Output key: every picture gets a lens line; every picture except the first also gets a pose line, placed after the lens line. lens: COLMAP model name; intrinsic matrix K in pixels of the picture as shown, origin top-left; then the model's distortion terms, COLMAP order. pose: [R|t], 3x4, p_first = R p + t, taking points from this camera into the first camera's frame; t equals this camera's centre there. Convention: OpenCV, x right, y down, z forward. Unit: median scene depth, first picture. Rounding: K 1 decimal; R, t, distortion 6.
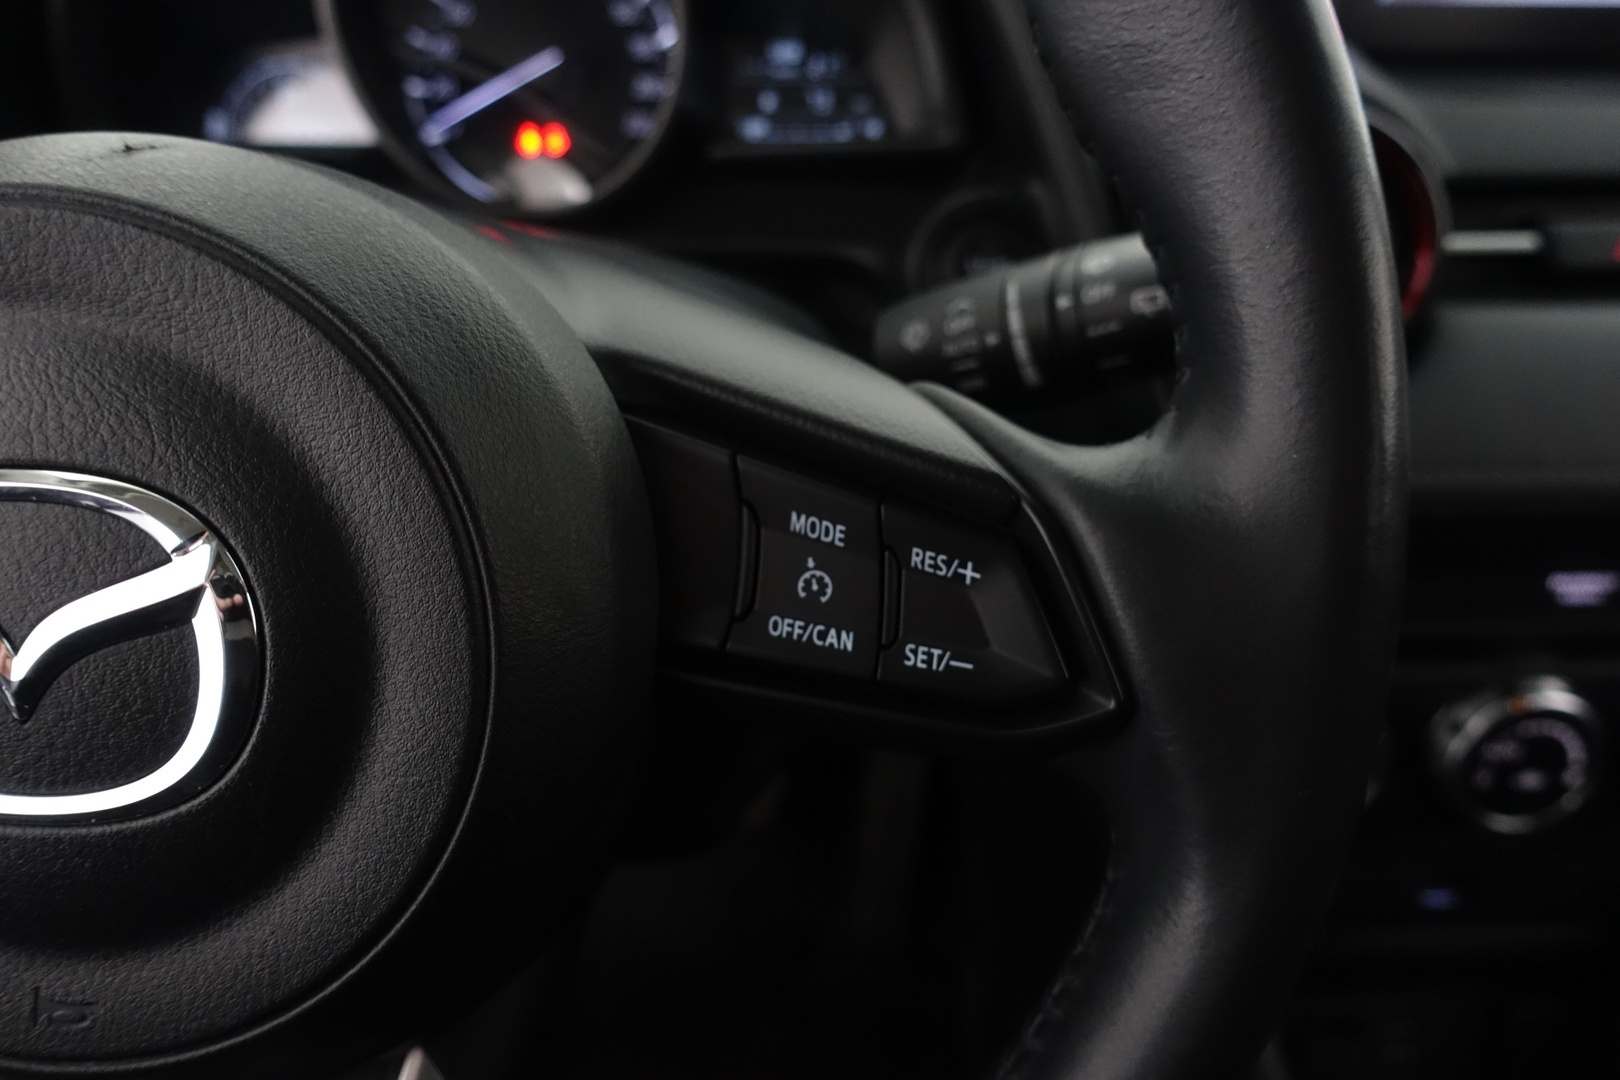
lens RADIAL K [[1082.4, 0, 816.8], [0, 1082.4, 538.6], [0, 0, 1]] dist [-0.001605, -0.000923]
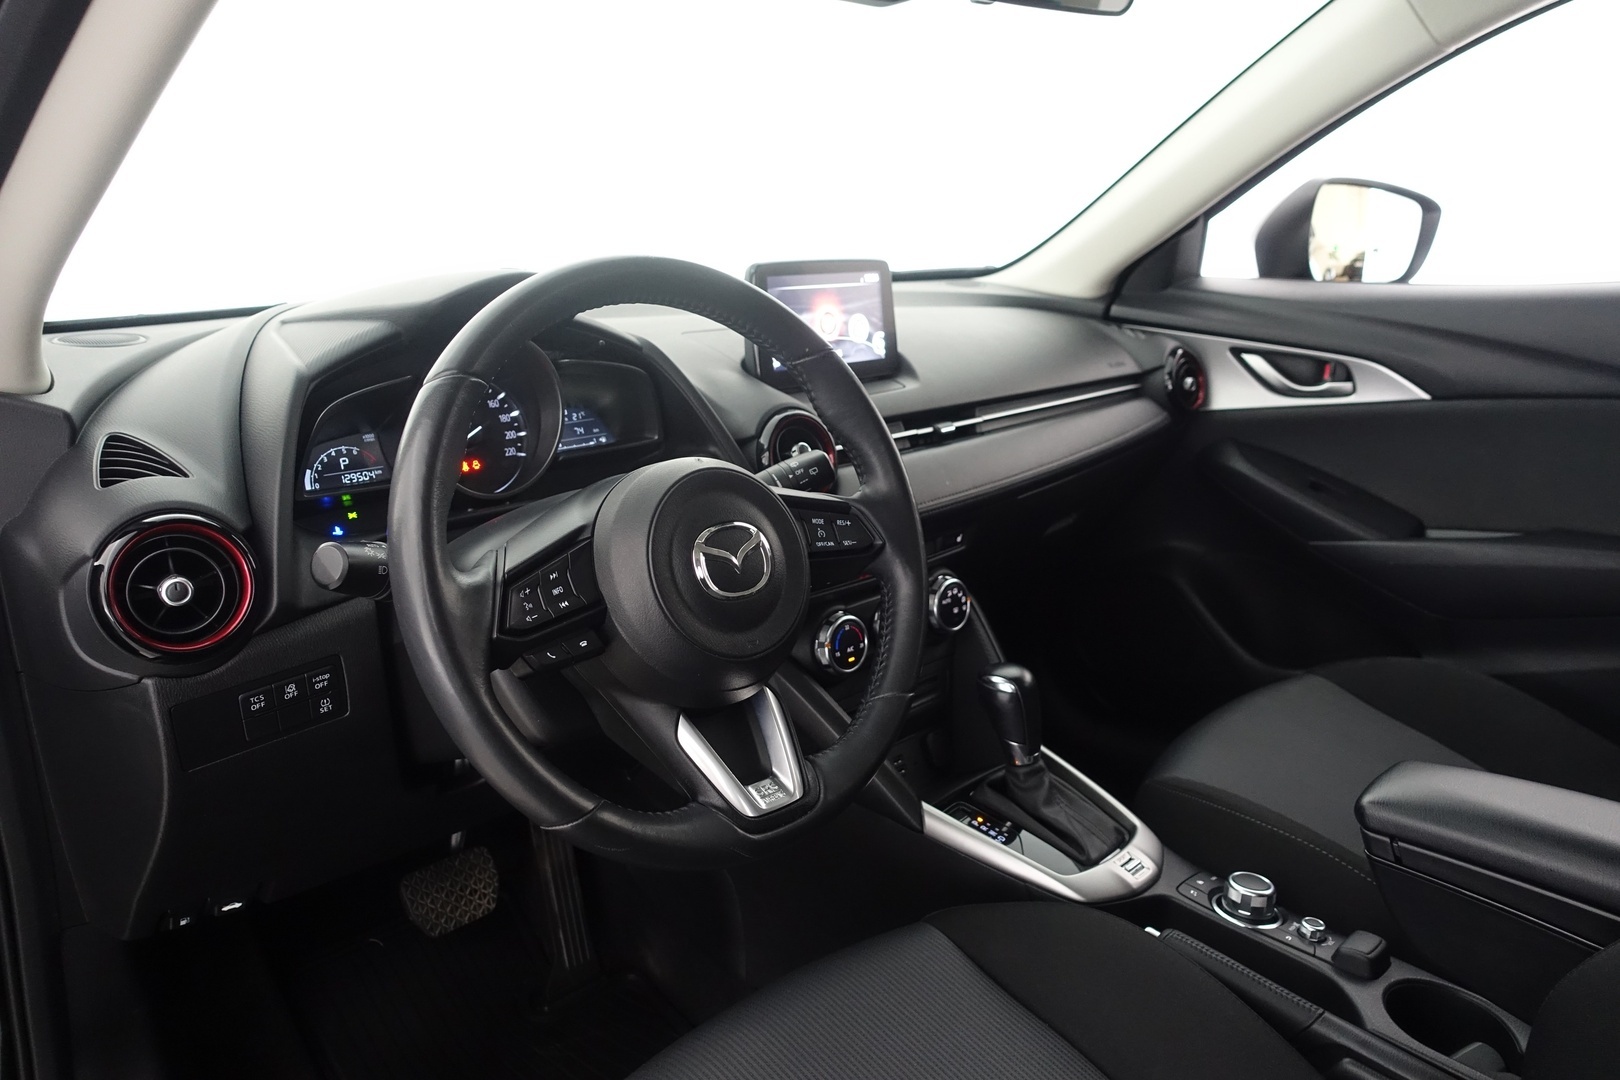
lens RADIAL K [[1118.5, 0, 813.6], [0, 1118.5, 546.8], [0, 0, 1]] dist [-0.005152, 0.001575]
pose [[0.730453, -0.191966, 0.655429, -2.882299], [0.339381, 0.934834, -0.104429, 0.532289], [-0.592671, 0.298721, 0.748002, -2.246239]]
